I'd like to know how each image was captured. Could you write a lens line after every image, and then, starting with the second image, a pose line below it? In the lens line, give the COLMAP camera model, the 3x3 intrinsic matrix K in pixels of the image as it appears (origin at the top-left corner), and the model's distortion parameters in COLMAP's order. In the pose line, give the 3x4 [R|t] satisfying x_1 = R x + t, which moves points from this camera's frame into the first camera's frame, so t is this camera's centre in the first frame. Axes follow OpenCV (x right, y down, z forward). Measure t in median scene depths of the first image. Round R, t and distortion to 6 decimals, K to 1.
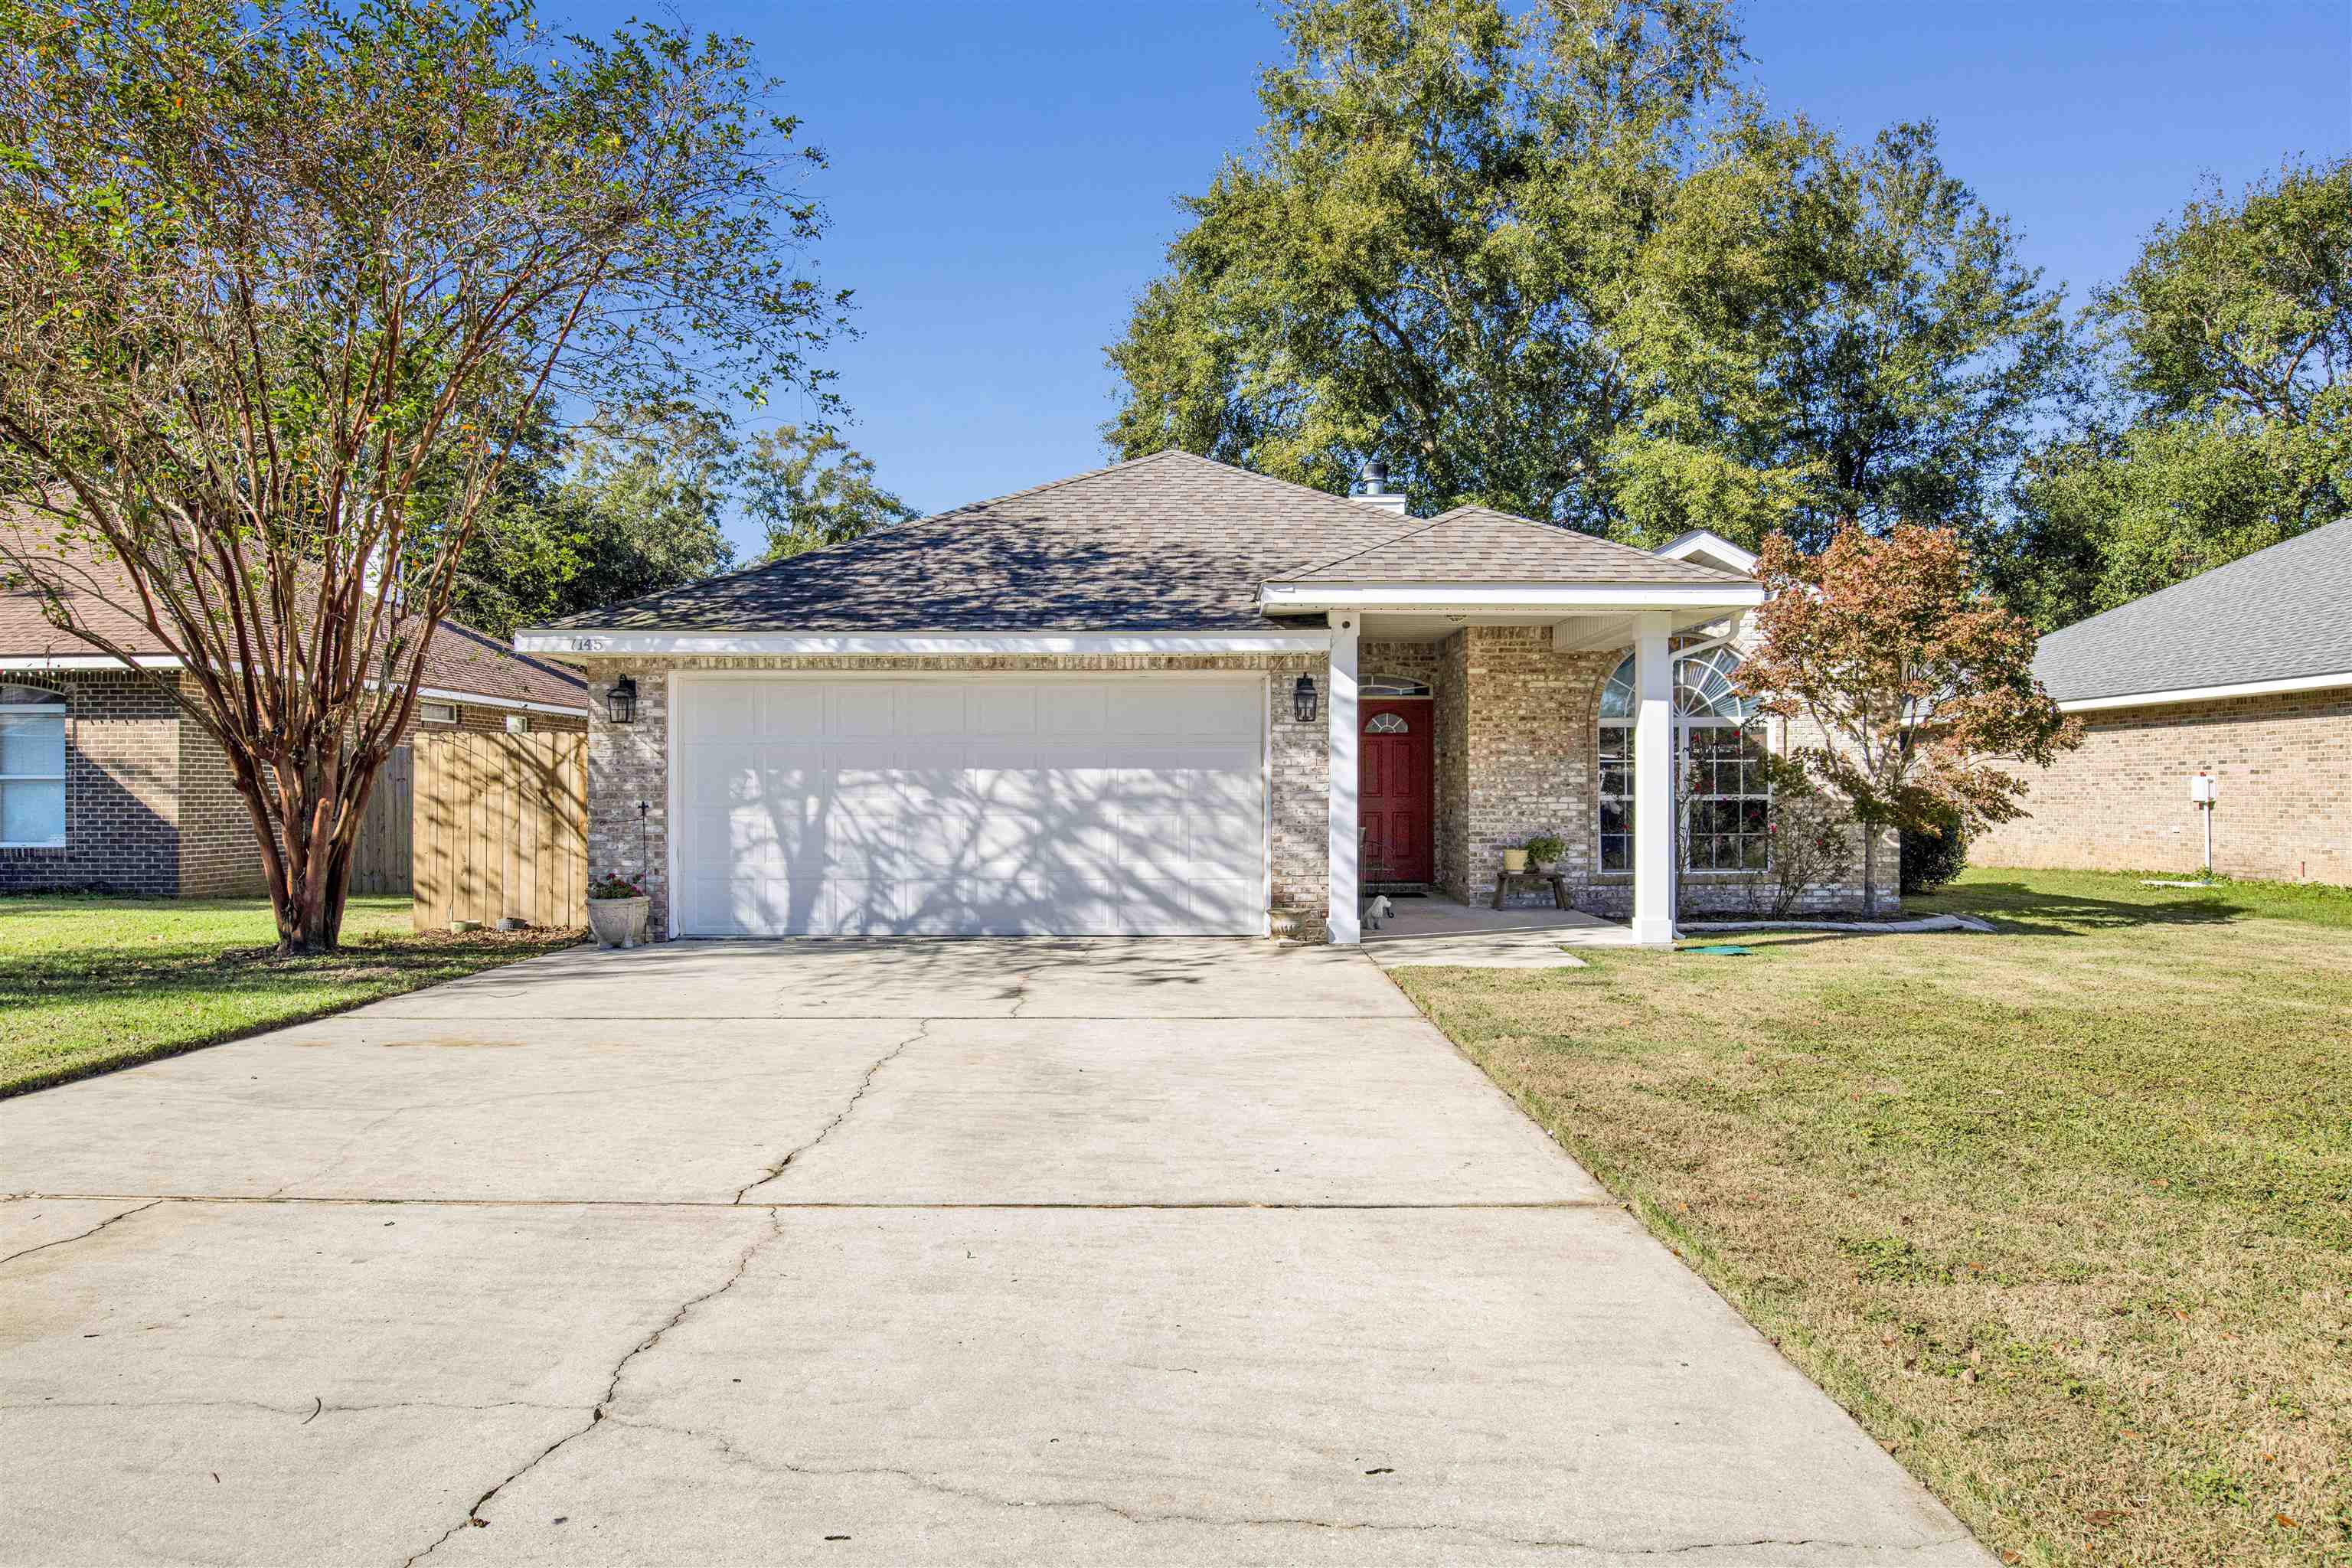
lens RADIAL K [[1519.3, 0, 1176.0], [0, 1519.3, 784.0], [0, 0, 1]] dist [-0.067143, 0.000331]
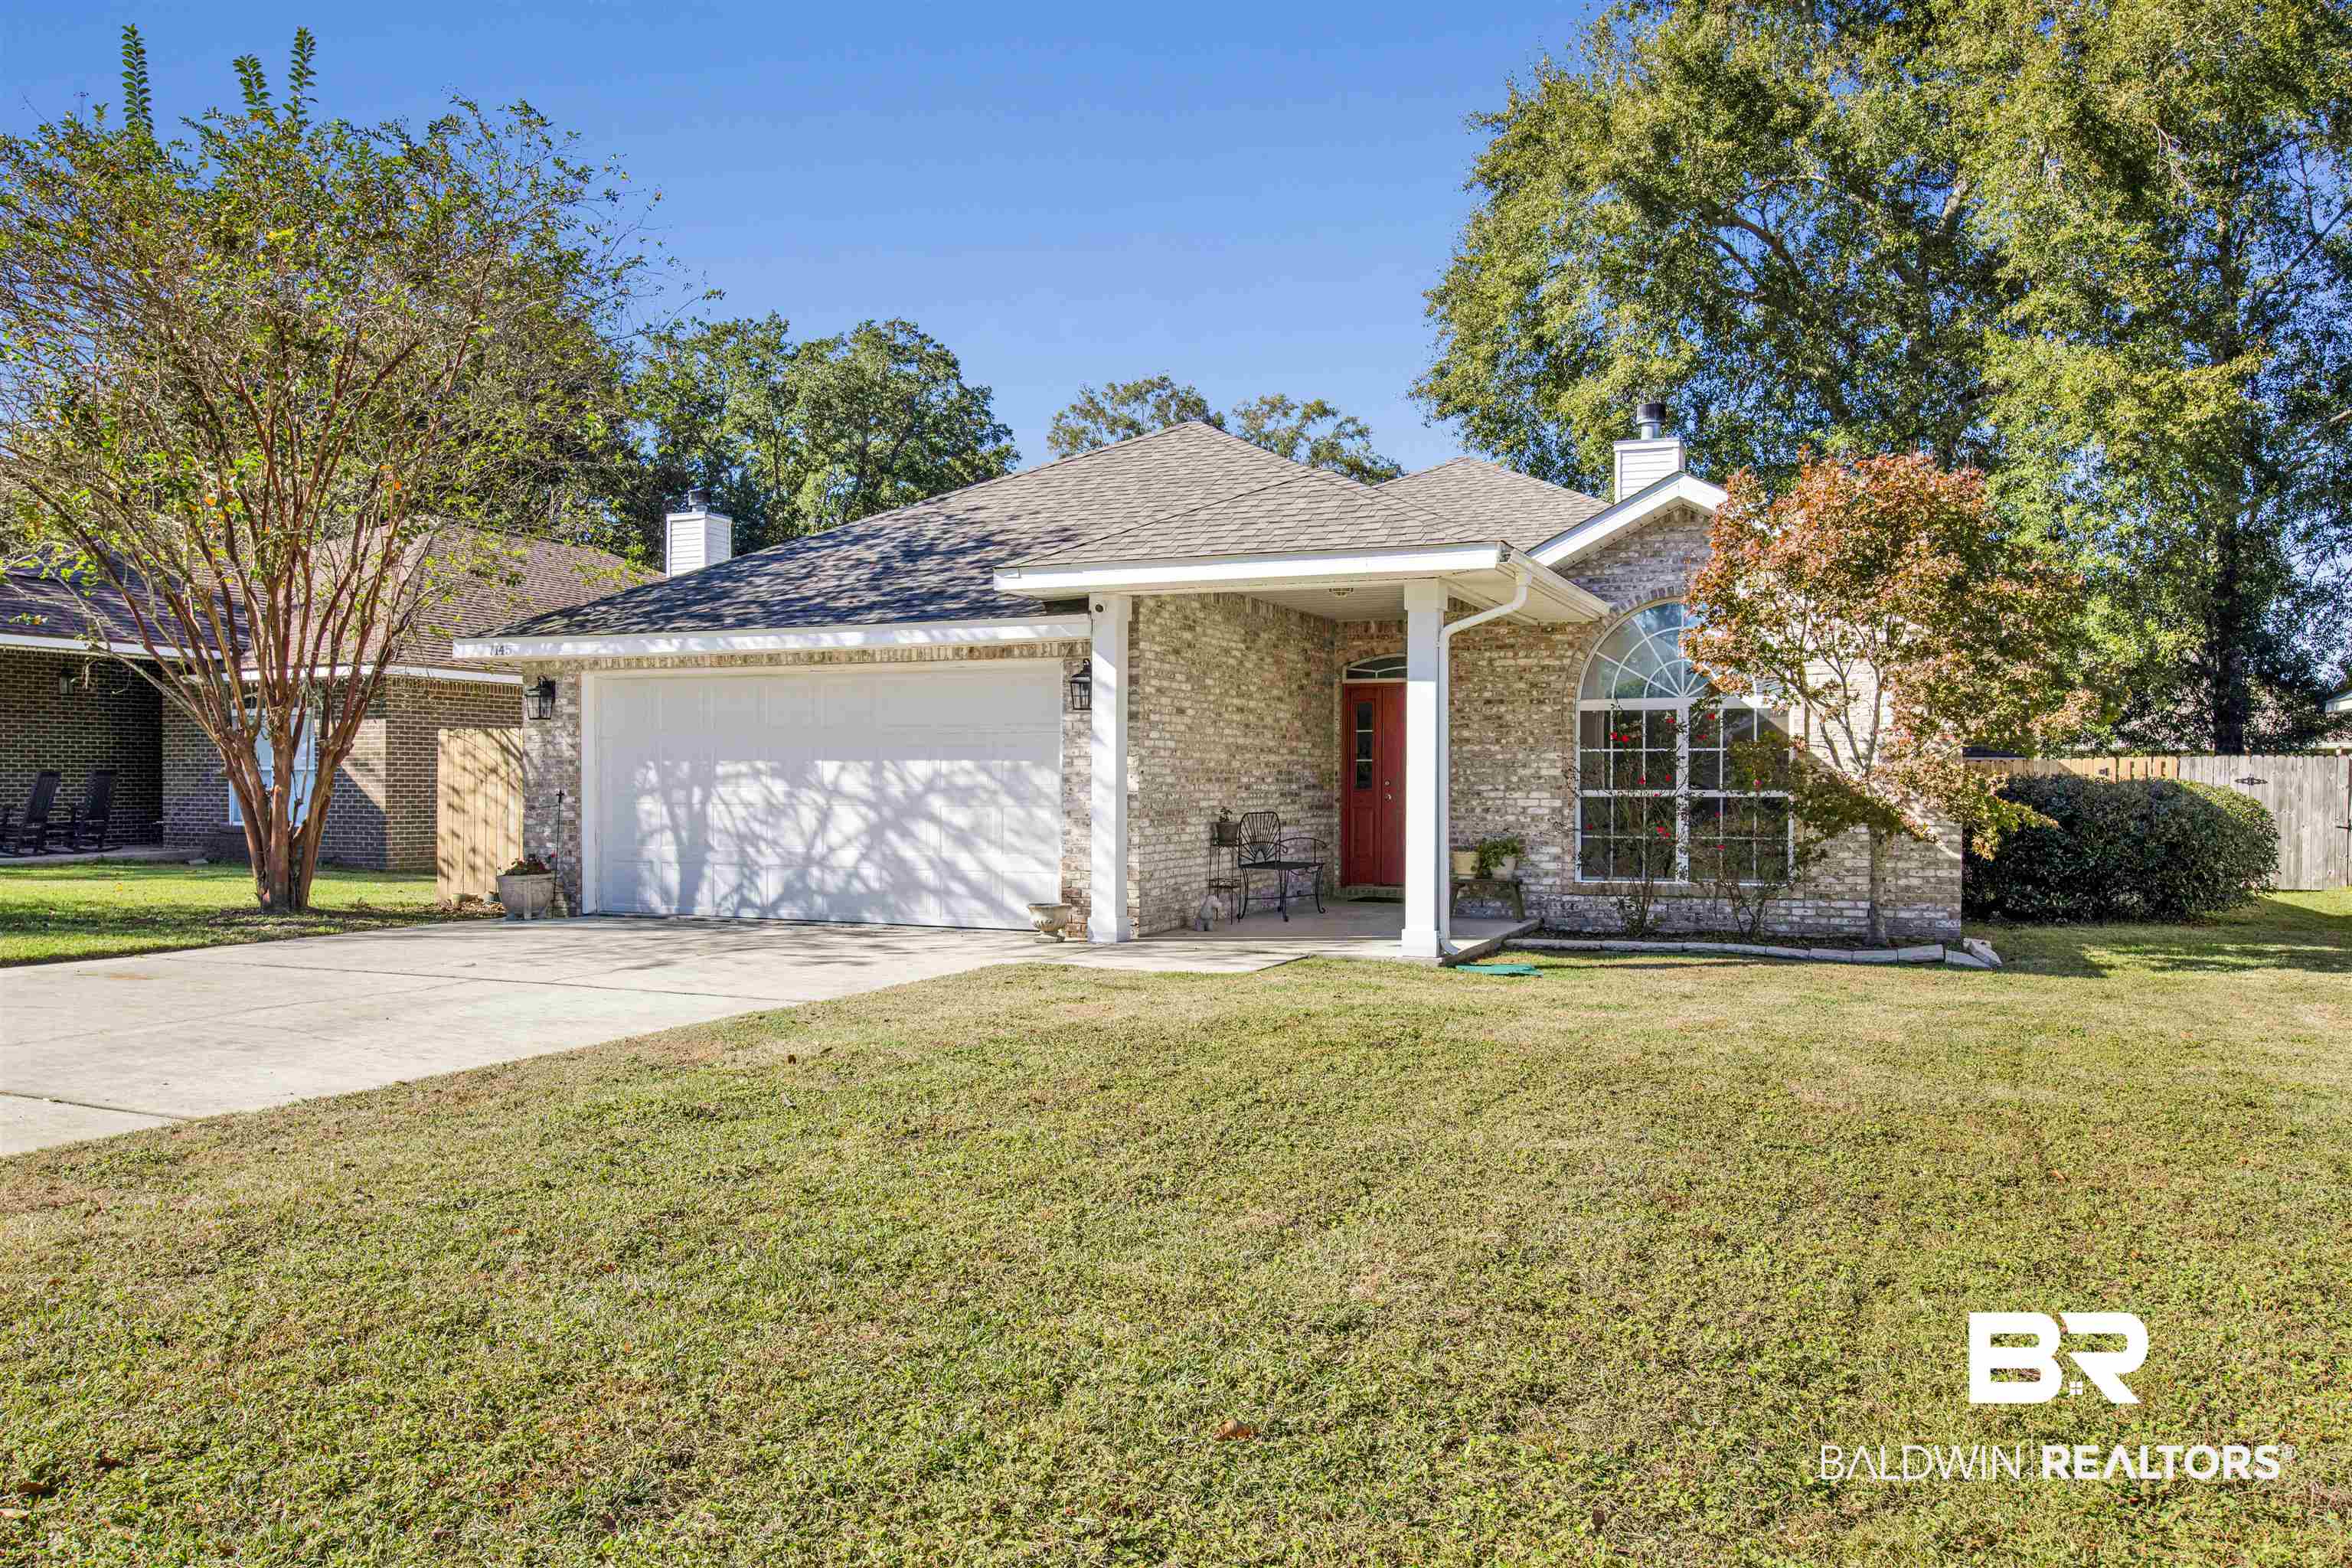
lens RADIAL K [[1698.3, 0, 1186.6], [0, 1698.3, 782.7], [0, 0, 1]] dist [-0.038976, 0.004461]
pose [[0.921296, 0.003437, -0.388846, 0.502034], [-0.002332, 0.999992, 0.003313, 0.000647], [0.388854, -0.002145, 0.921297, 0.033683]]
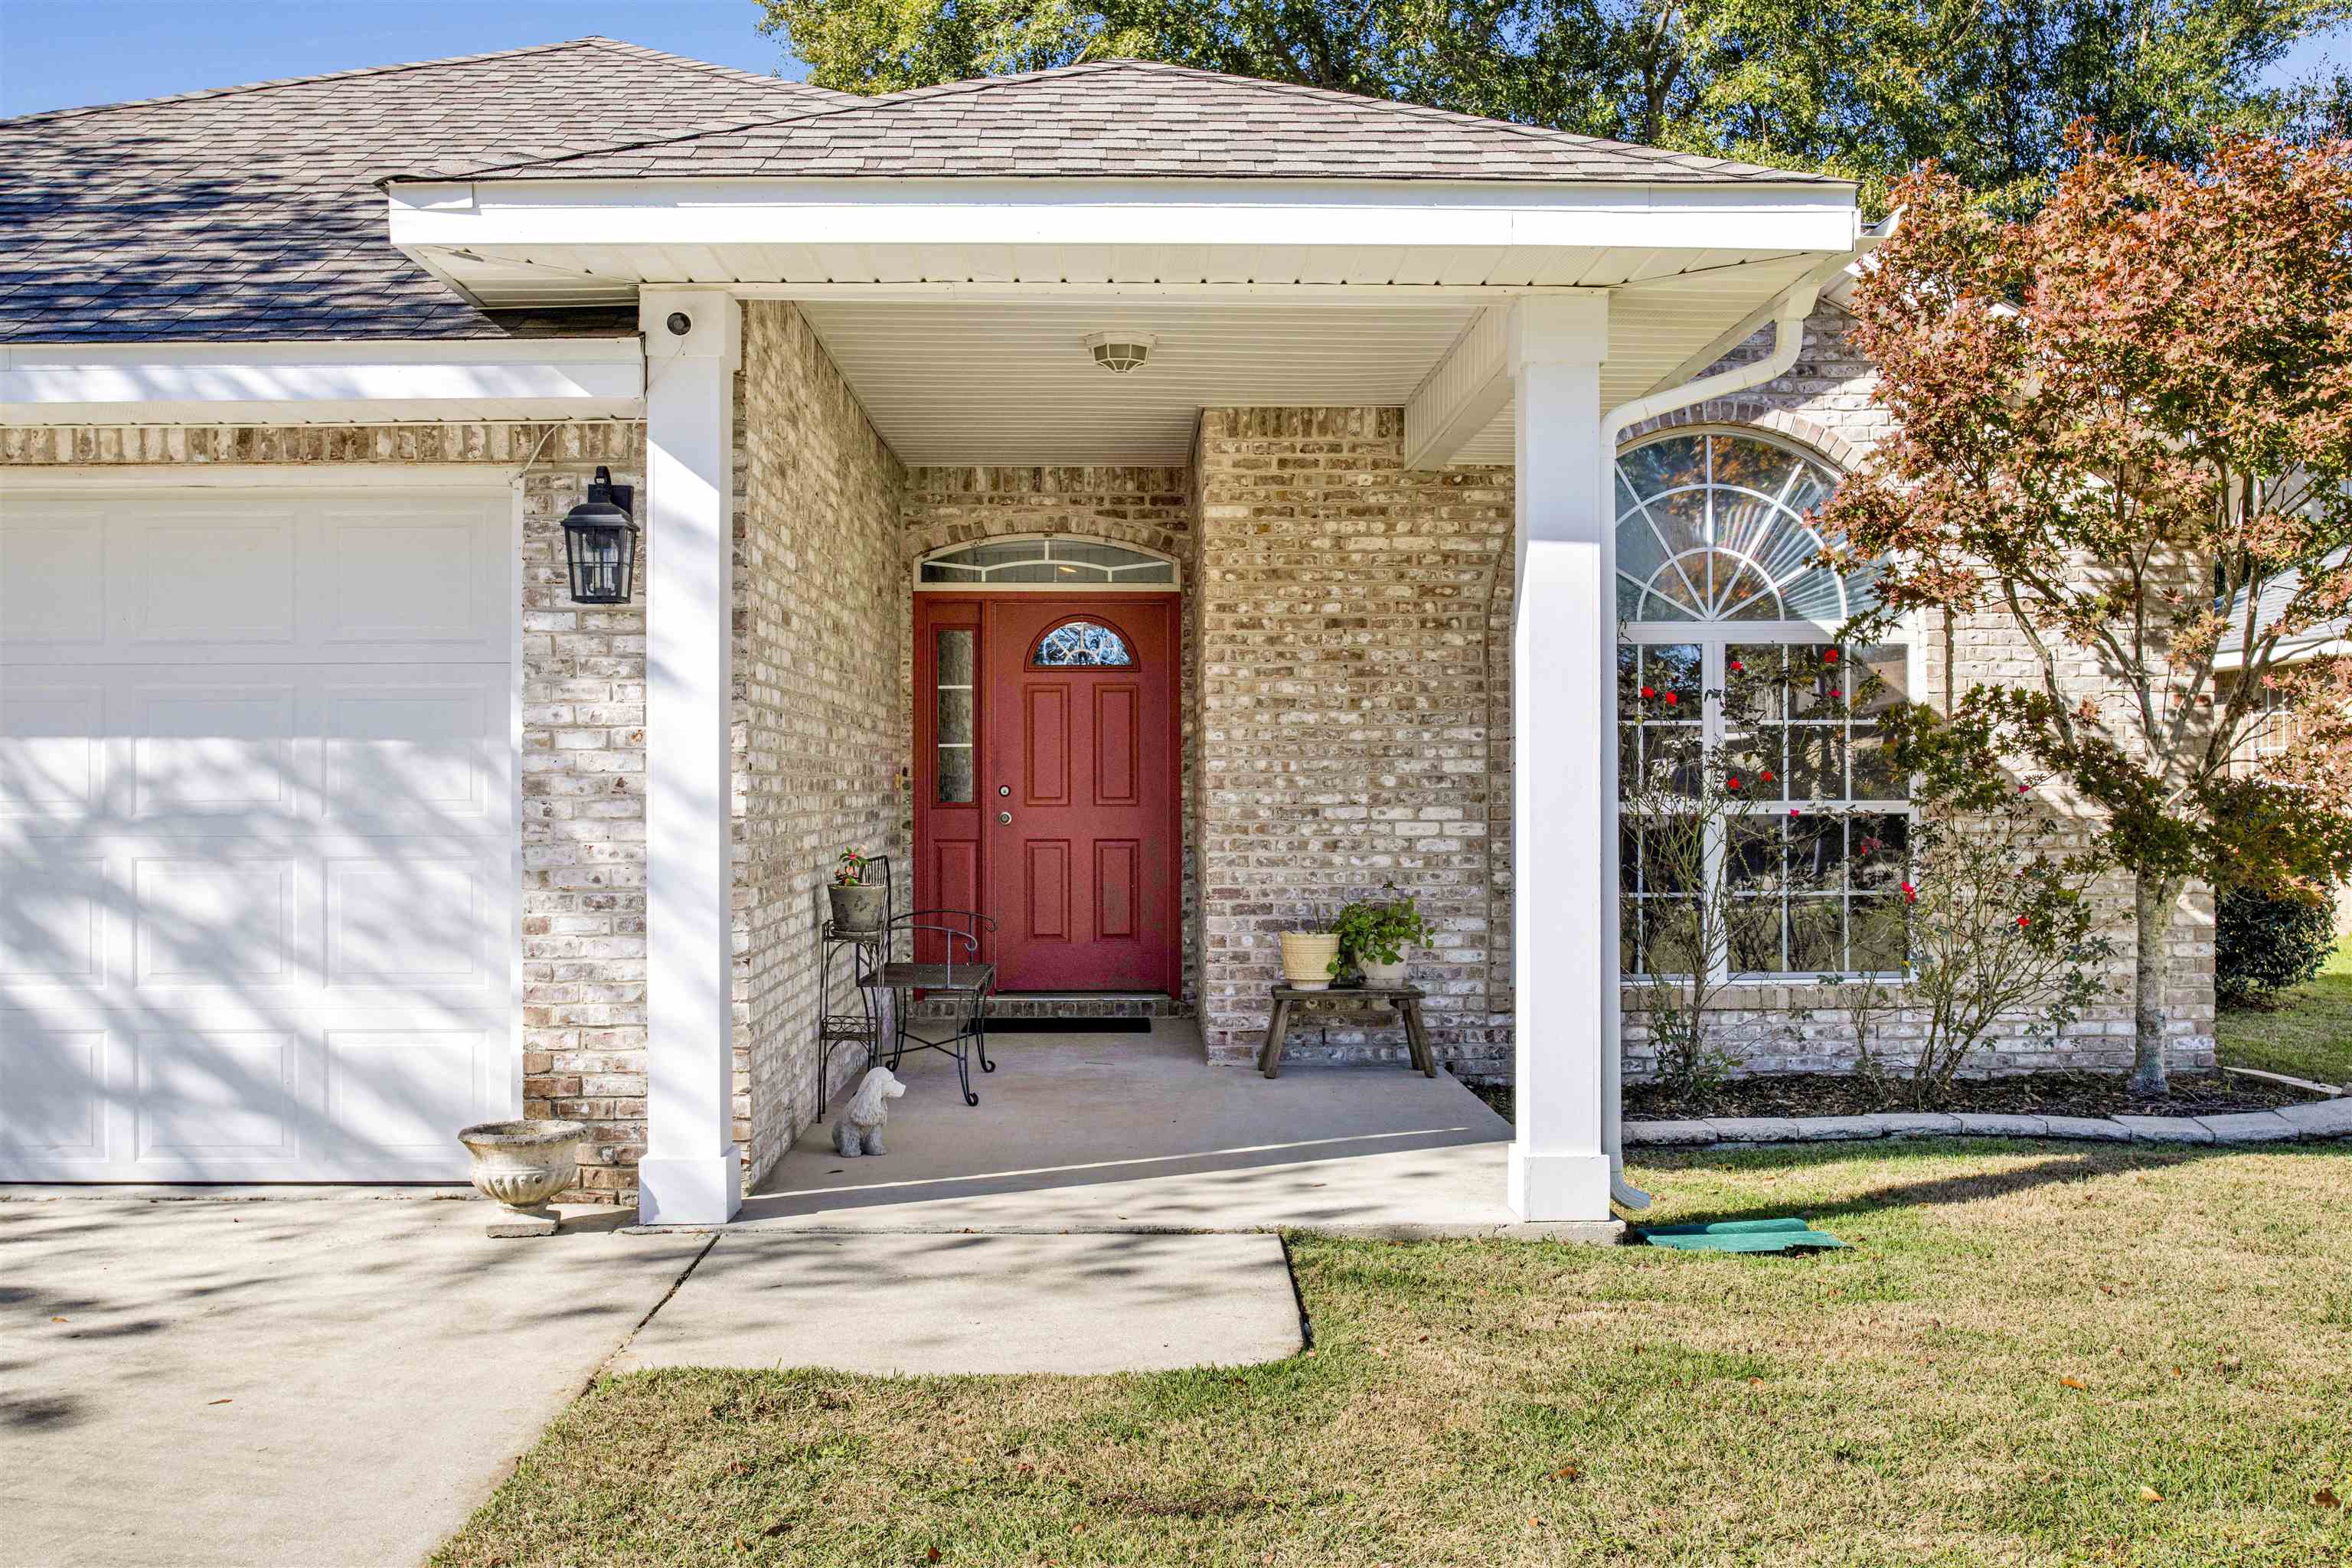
lens RADIAL K [[2220.9, 0, 1176.0], [0, 2220.9, 784.0], [0, 0, 1]] dist [-0.039640, -0.014992]
pose [[0.999422, -0.001354, 0.033961, 0.182303], [0.001266, 0.999996, 0.002612, 0.000415], [-0.033965, -0.002568, 0.999420, 0.420133]]
